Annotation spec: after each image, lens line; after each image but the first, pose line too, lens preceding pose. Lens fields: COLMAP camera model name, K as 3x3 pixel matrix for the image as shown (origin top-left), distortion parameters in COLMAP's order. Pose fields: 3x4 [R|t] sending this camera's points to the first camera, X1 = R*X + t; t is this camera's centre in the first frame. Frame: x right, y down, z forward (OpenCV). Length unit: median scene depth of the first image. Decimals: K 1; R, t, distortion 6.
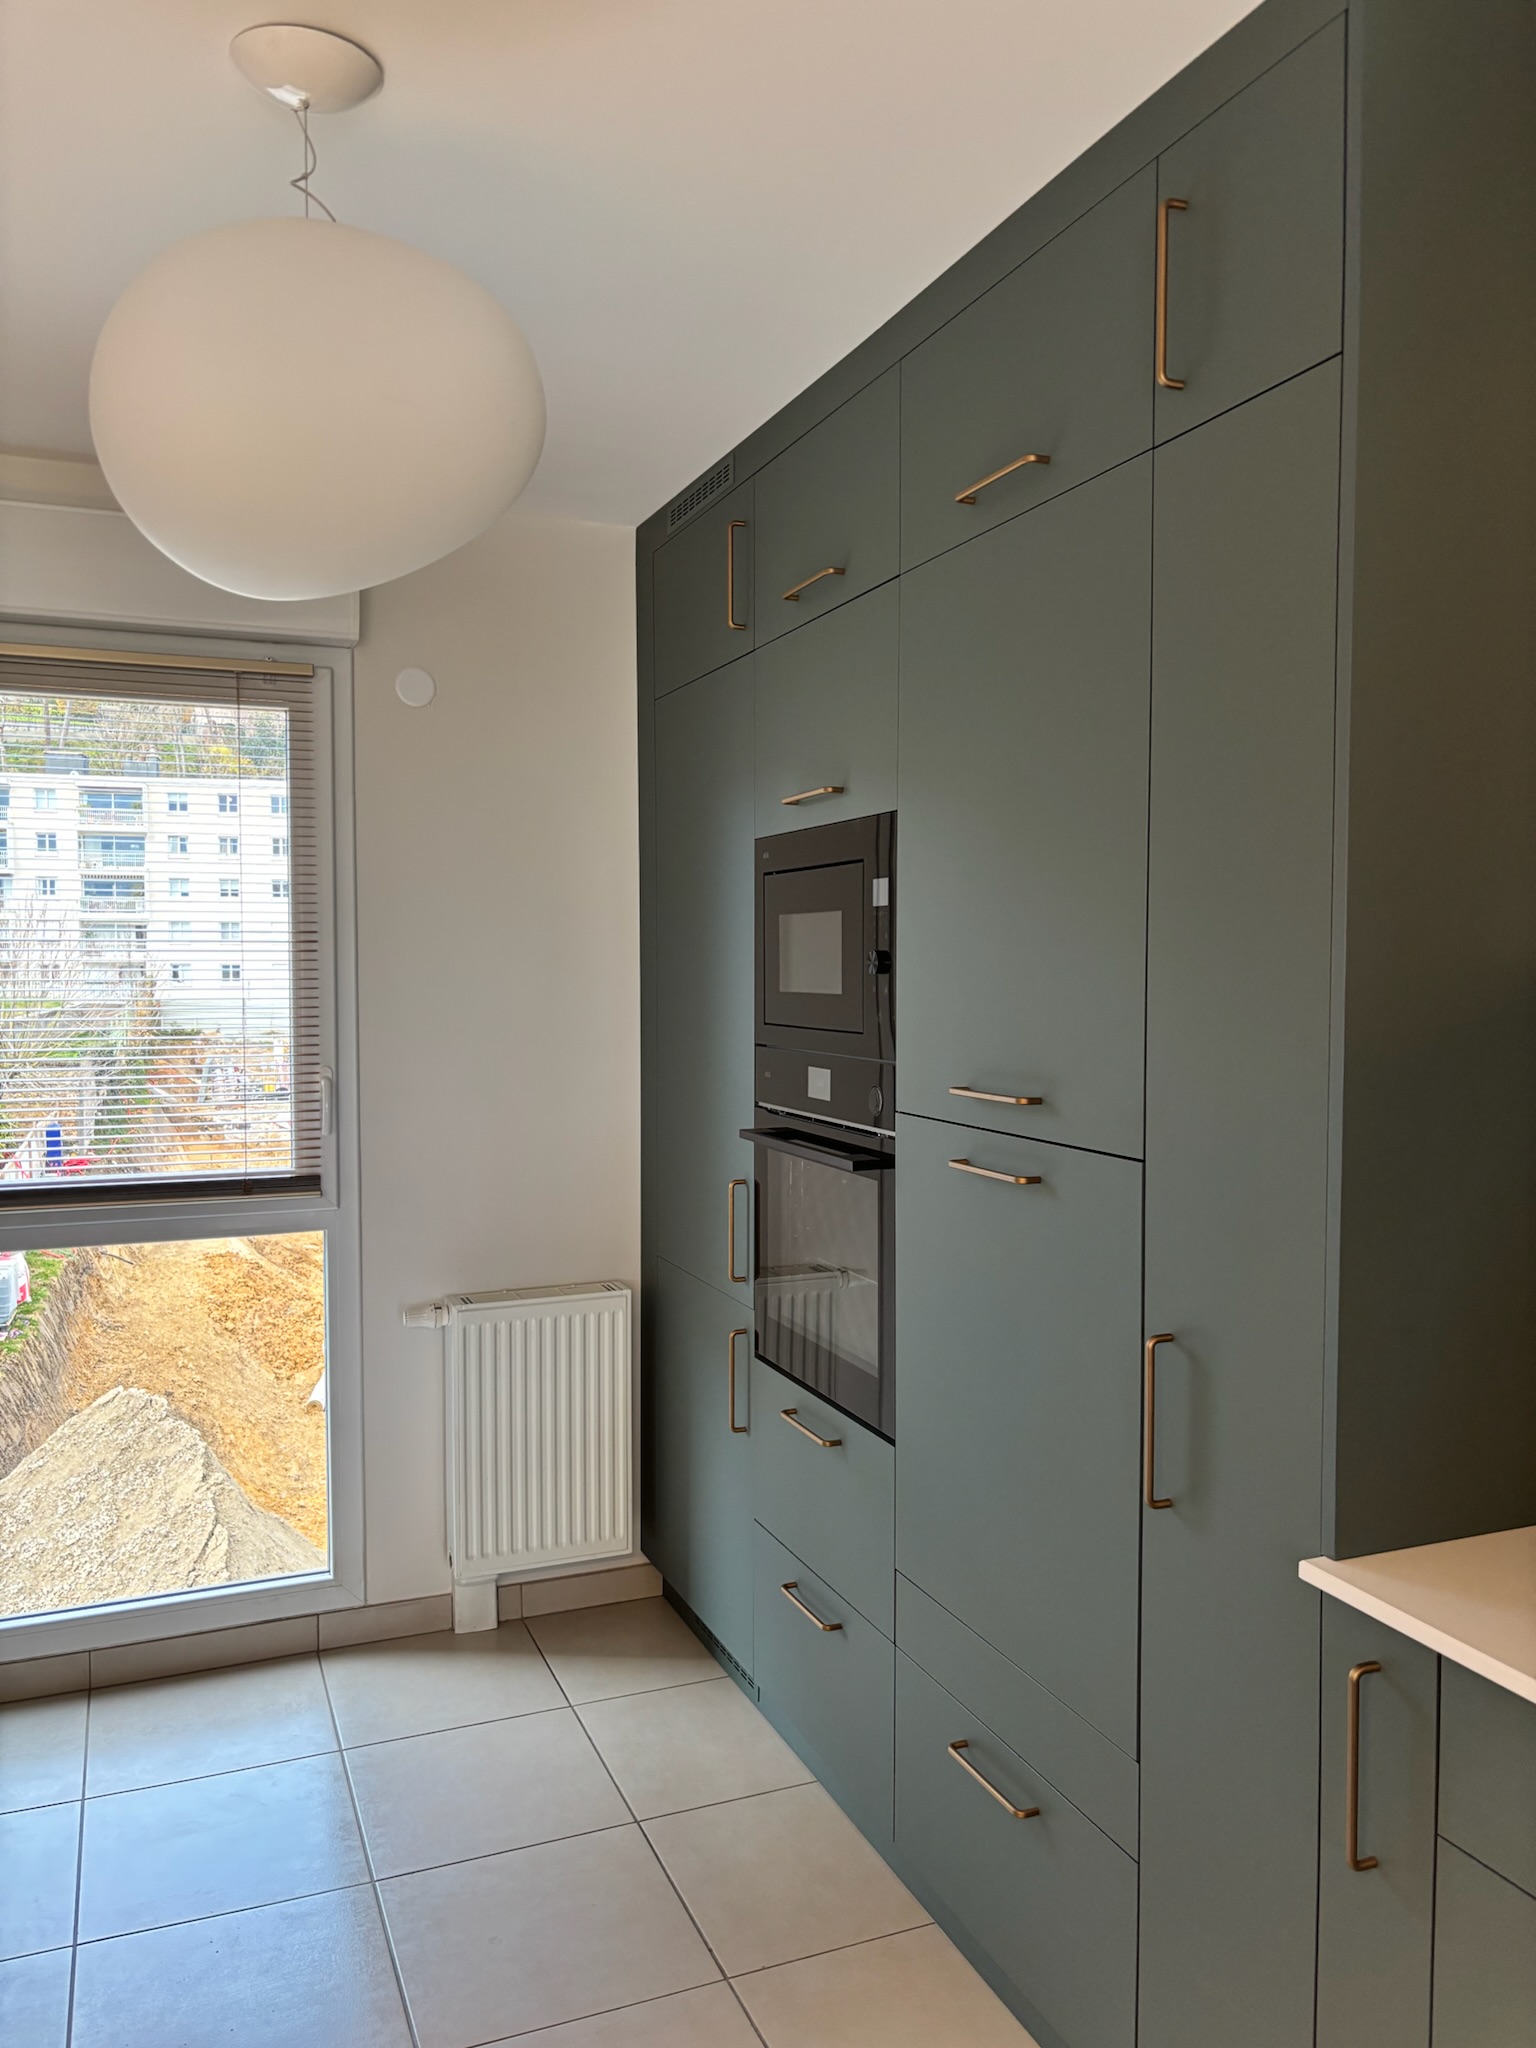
lens RADIAL K [[1559.5, 0, 768.0], [0, 1559.5, 1024.0], [0, 0, 1]] dist [-0.005585, -0.005758]
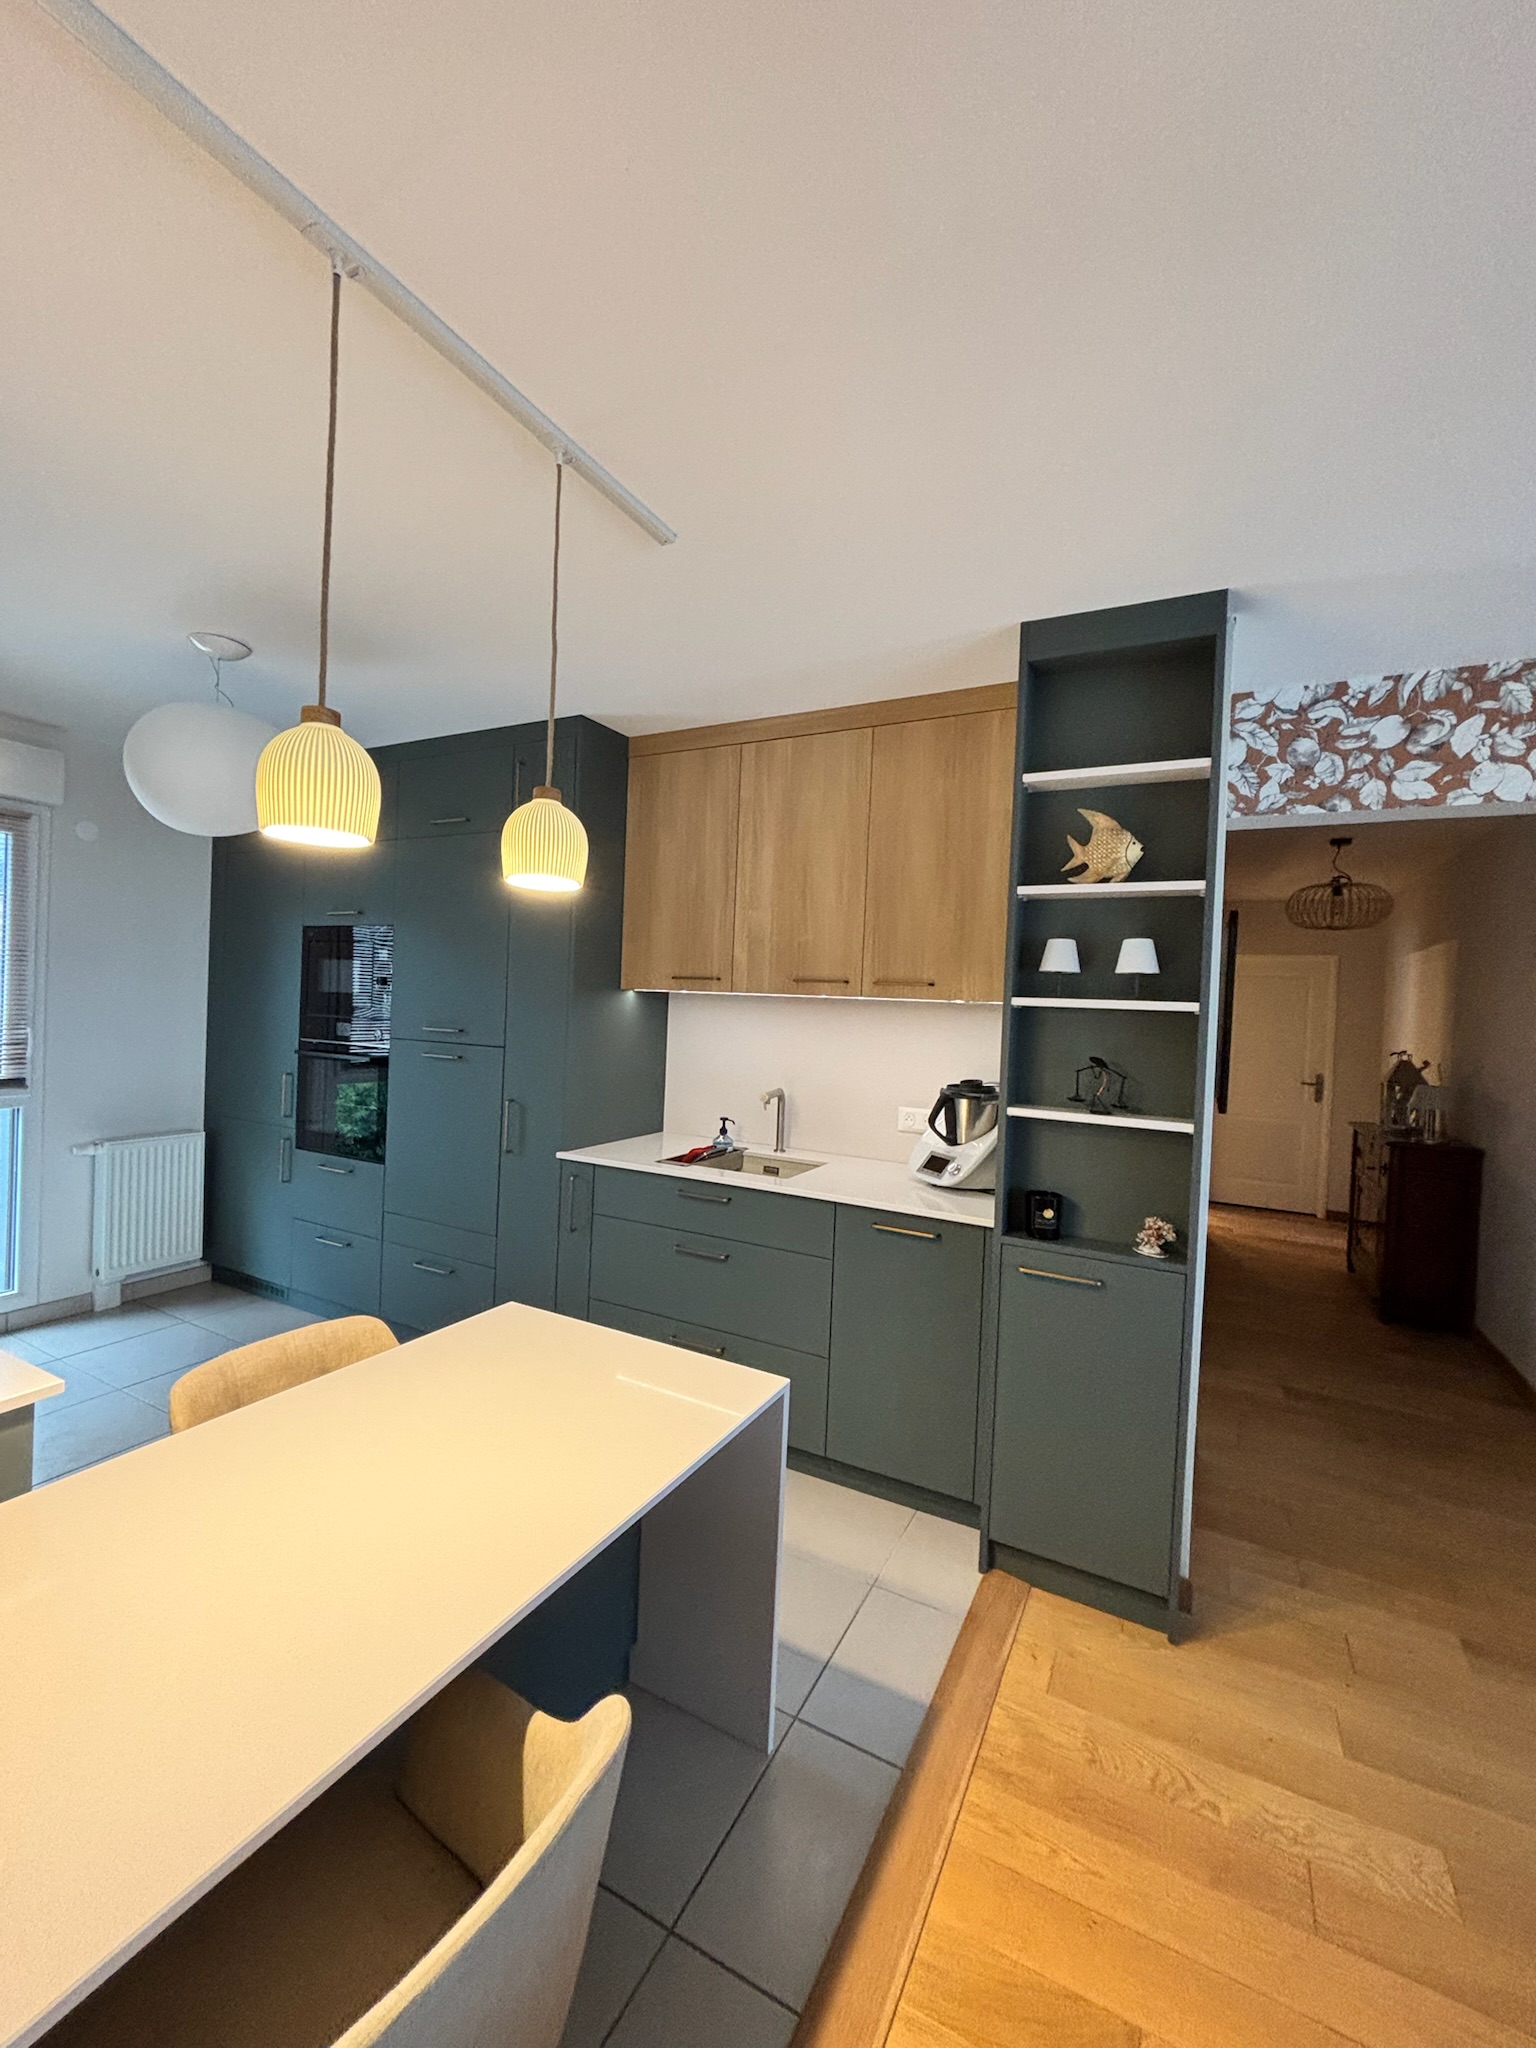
lens RADIAL K [[841.2, 0, 772.5], [0, 841.2, 1017.2], [0, 0, 1]] dist [-0.000739, 0.000245]
pose [[0.764181, 0.023639, 0.644569, -0.253363], [-0.016931, 0.999719, -0.016590, 0.024201], [-0.644780, 0.001765, 0.764366, -0.384366]]
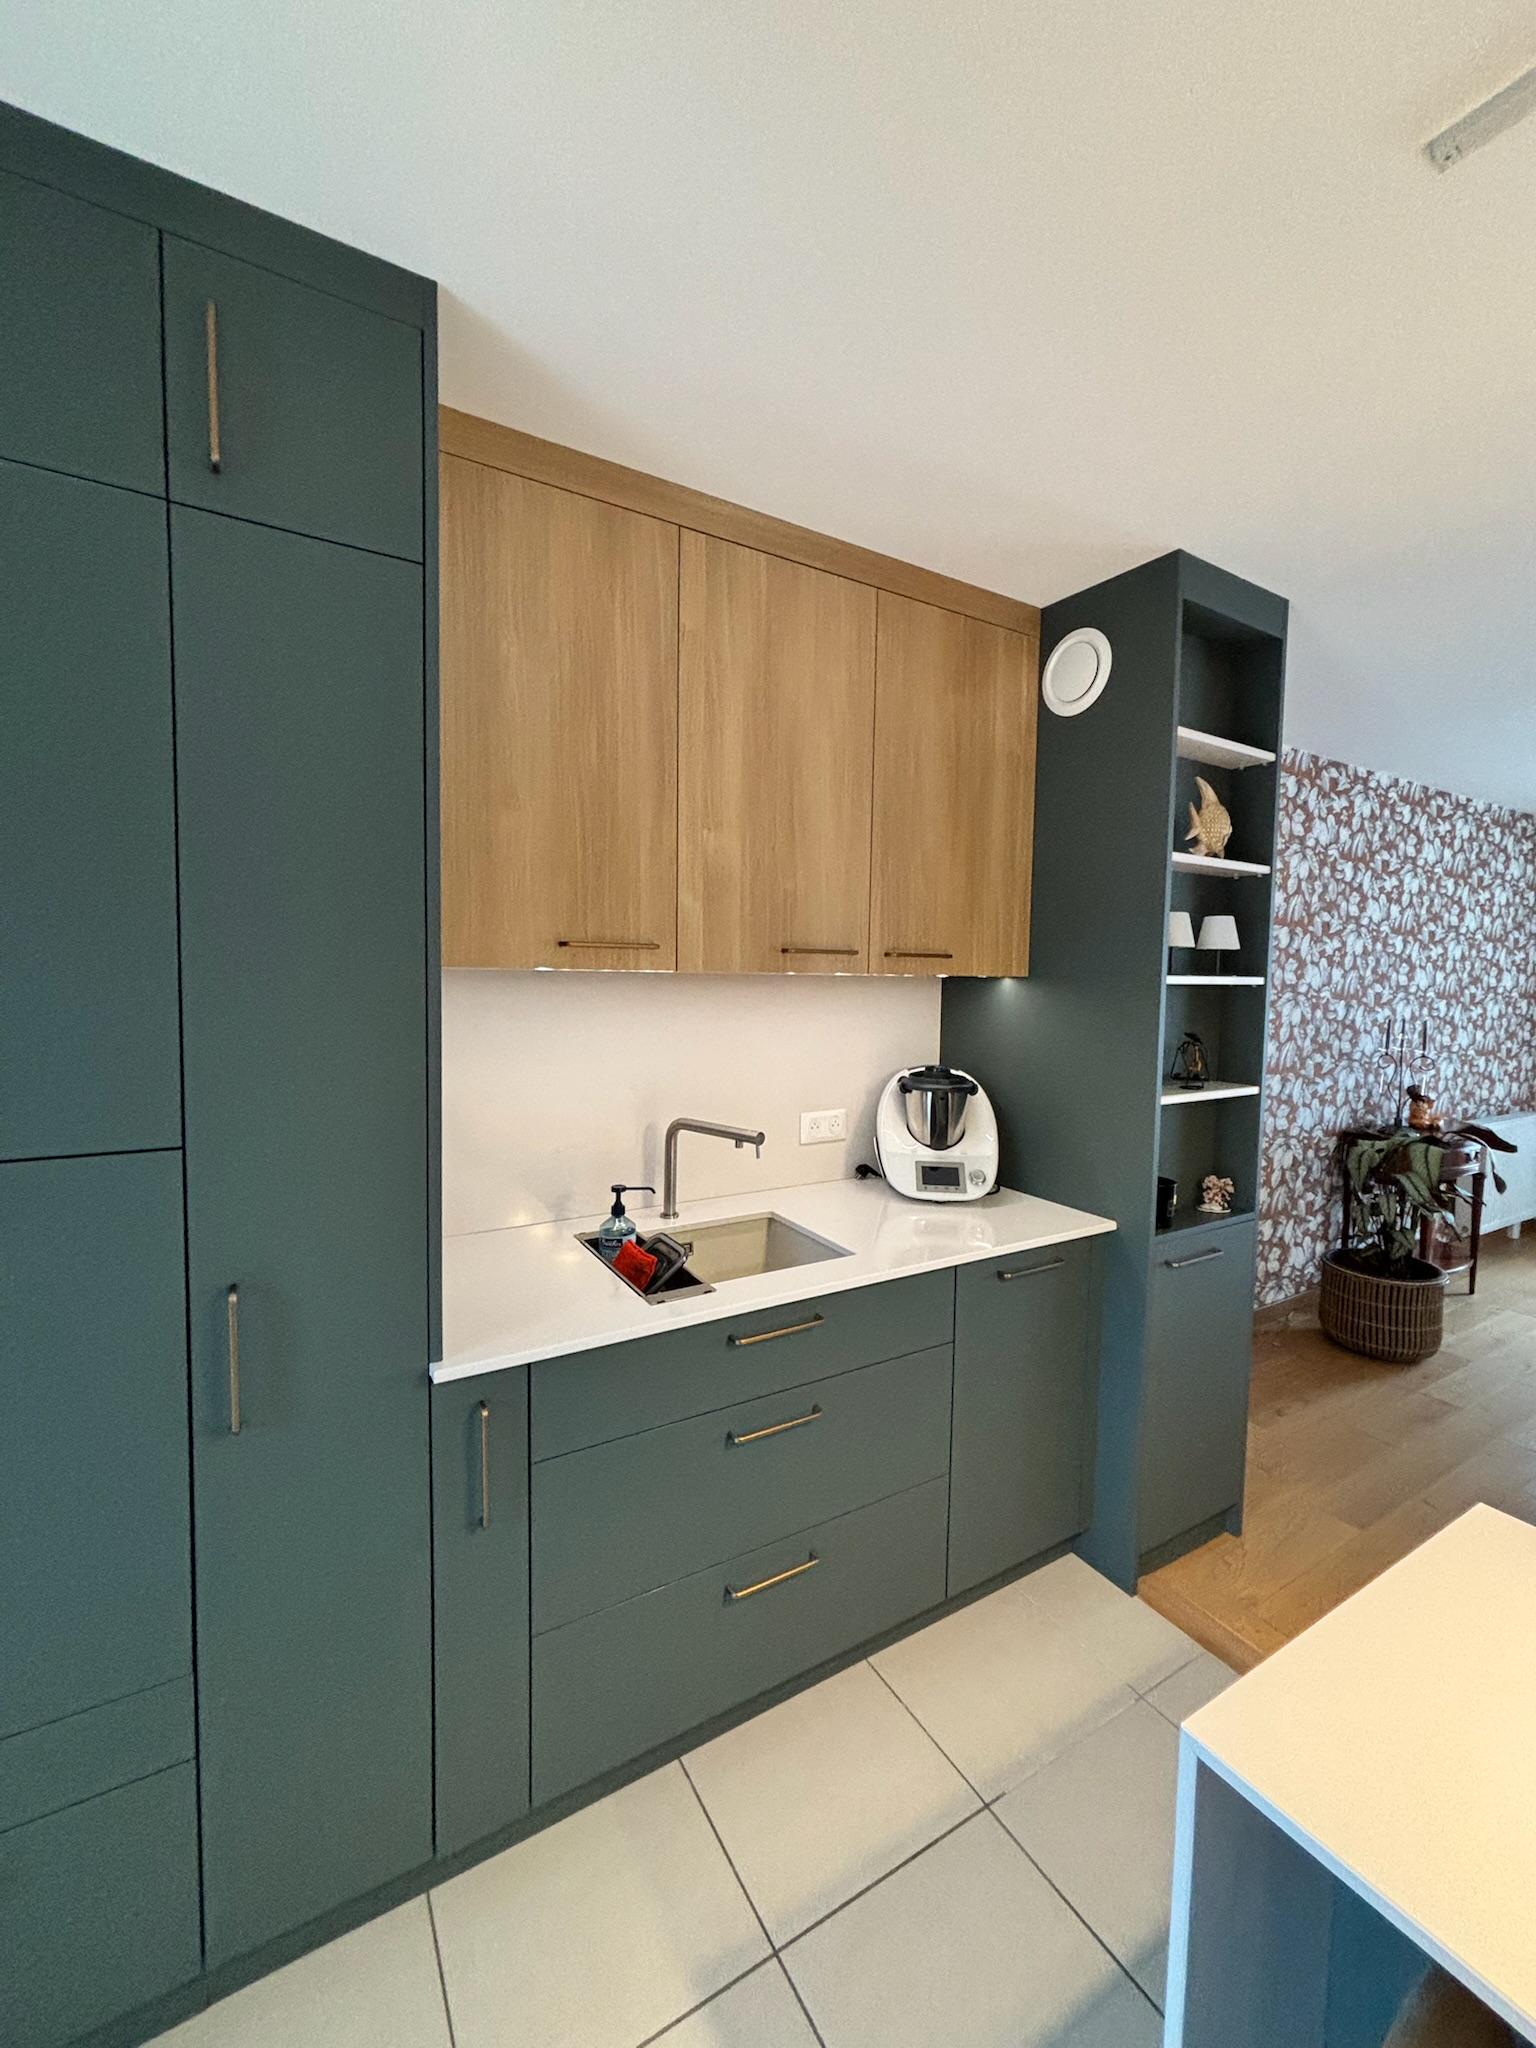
lens RADIAL K [[841.2, 0, 772.5], [0, 841.2, 1017.2], [0, 0, 1]] dist [-0.000739, 0.000245]
pose [[-0.158029, -0.053940, 0.985960, -0.229305], [0.022681, 0.998045, 0.058237, -0.017661], [-0.987174, 0.031565, -0.156496, 0.379404]]
